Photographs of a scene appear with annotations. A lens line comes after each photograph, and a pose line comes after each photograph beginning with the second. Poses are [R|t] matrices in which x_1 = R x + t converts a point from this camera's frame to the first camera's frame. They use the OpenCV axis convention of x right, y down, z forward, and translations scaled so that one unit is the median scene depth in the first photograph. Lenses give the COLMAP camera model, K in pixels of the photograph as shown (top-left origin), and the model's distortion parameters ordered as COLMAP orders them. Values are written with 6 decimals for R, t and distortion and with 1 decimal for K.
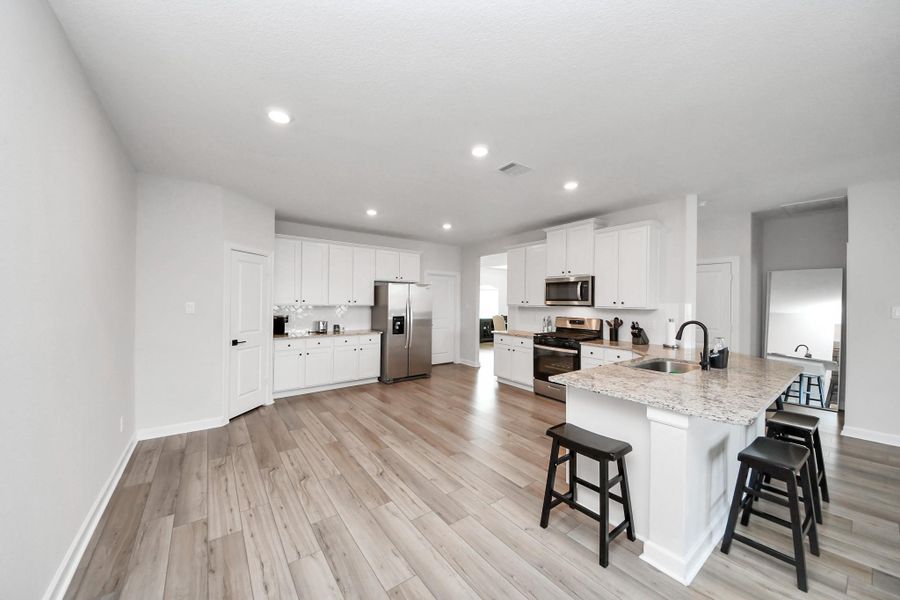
lens RADIAL K [[317.1, 0, 450.3], [0, 317.1, 300.0], [0, 0, 1]] dist [-0.000428, -0.002746]
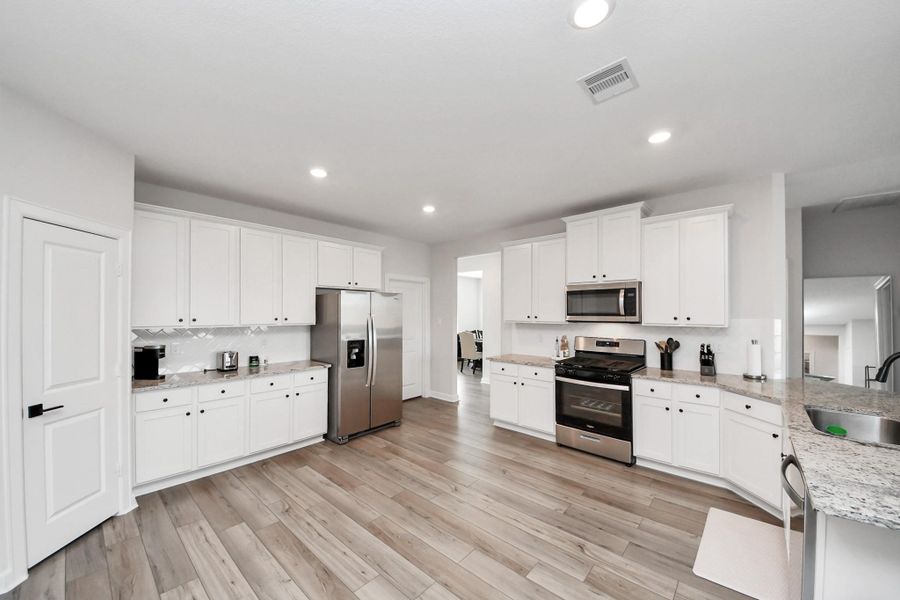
lens RADIAL K [[340.4, 0, 451.1], [0, 340.4, 307.6], [0, 0, 1]] dist [0.000969, -0.001834]
pose [[0.980801, -0.007467, 0.194866, -0.120014], [0.008844, 0.999942, -0.006195, -0.014045], [-0.194808, 0.007800, 0.980810, 0.290857]]
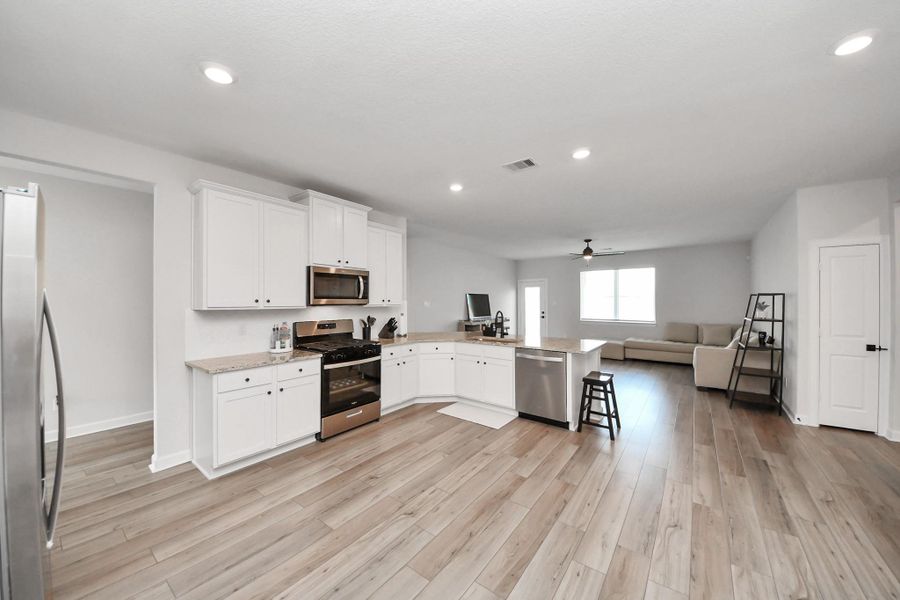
lens RADIAL K [[317.1, 0, 448.0], [0, 317.1, 296.5], [0, 0, 1]] dist [-0.000428, -0.002746]
pose [[-0.266877, -0.003081, 0.963726, -0.436841], [-0.008365, 0.999965, 0.000881, -0.006194], [-0.963694, -0.007826, -0.266893, 0.935529]]
